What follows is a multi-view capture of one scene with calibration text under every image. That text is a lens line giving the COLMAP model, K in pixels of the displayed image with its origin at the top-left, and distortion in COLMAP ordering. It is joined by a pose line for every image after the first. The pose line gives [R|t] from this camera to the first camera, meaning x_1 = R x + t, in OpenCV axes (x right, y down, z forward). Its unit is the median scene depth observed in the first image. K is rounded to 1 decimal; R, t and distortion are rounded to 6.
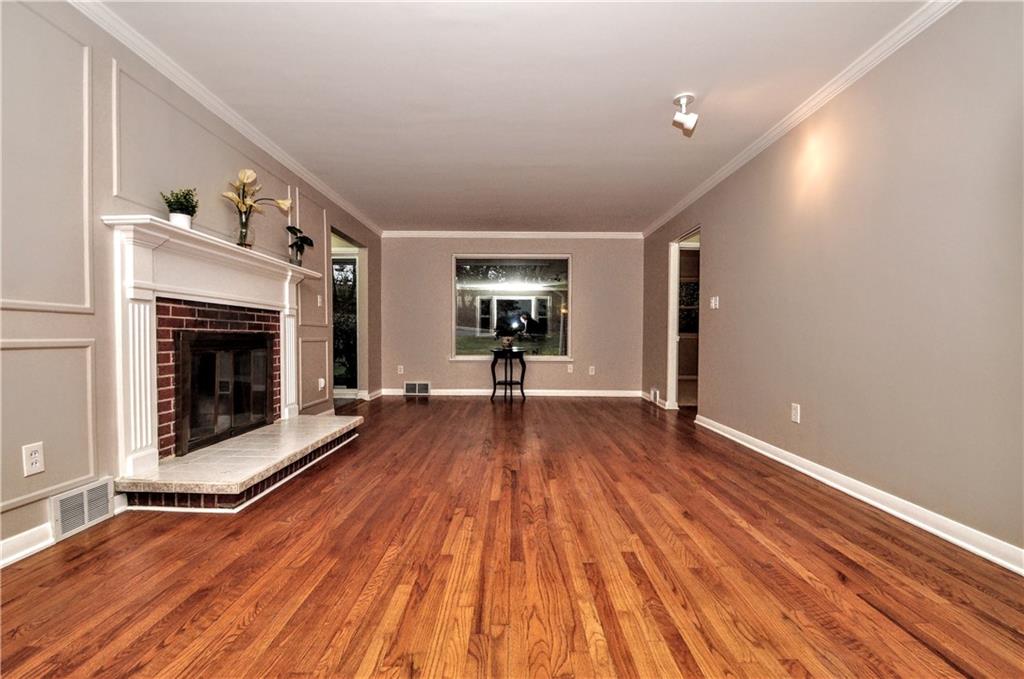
lens RADIAL K [[445.4, 0, 508.2], [0, 445.4, 347.4], [0, 0, 1]] dist [-0.009968, -0.003387]
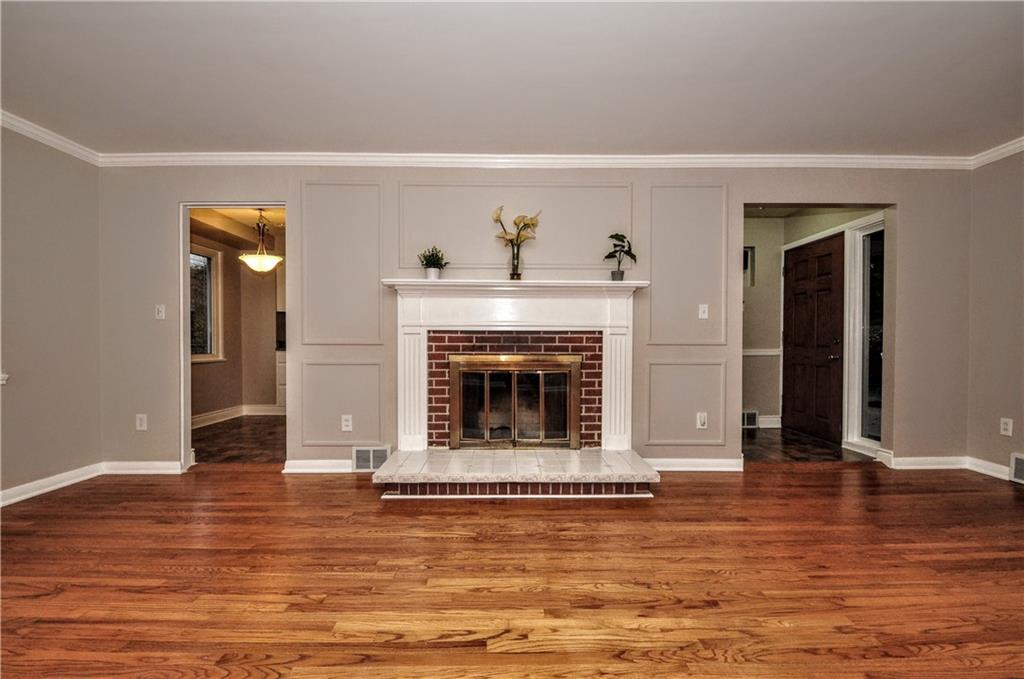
lens RADIAL K [[445.4, 0, 515.6], [0, 445.4, 344.9], [0, 0, 1]] dist [-0.009968, -0.003387]
pose [[0.025054, 0.008421, -0.999651, 0.556731], [-0.022934, 0.999706, 0.007846, -0.075996], [0.999423, 0.022729, 0.025240, 1.094711]]
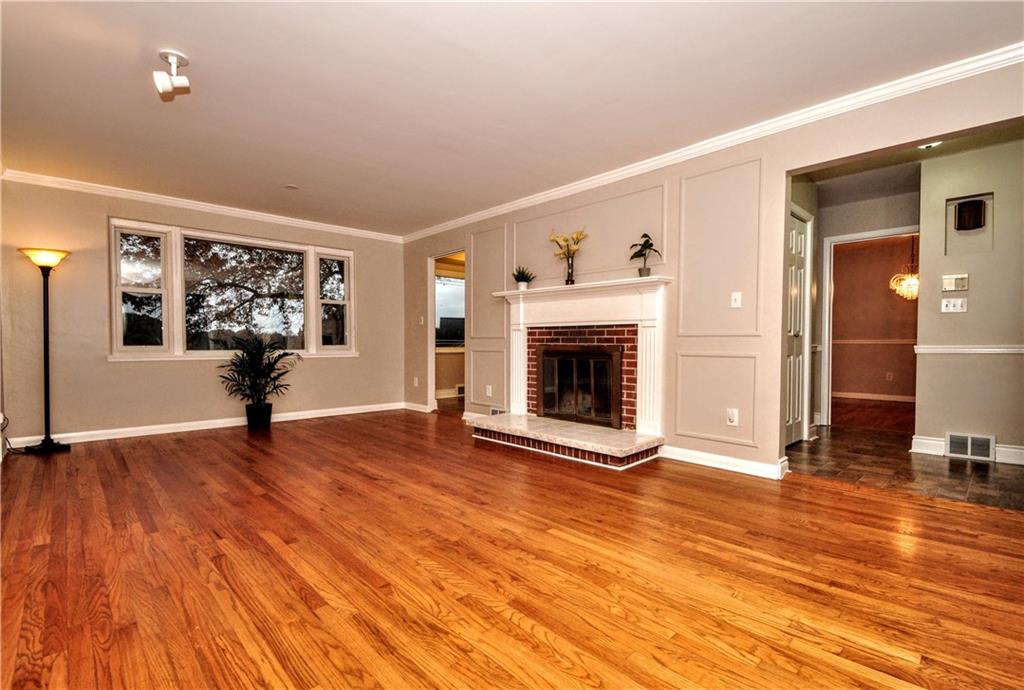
lens RADIAL K [[469.5, 0, 530.2], [0, 469.5, 353.0], [0, 0, 1]] dist [-0.001083, -0.000554]
pose [[-0.701919, 0.013390, -0.712131, 0.574567], [-0.017952, 0.999173, 0.036482, -0.068587], [0.712030, 0.038391, -0.701098, 2.158694]]
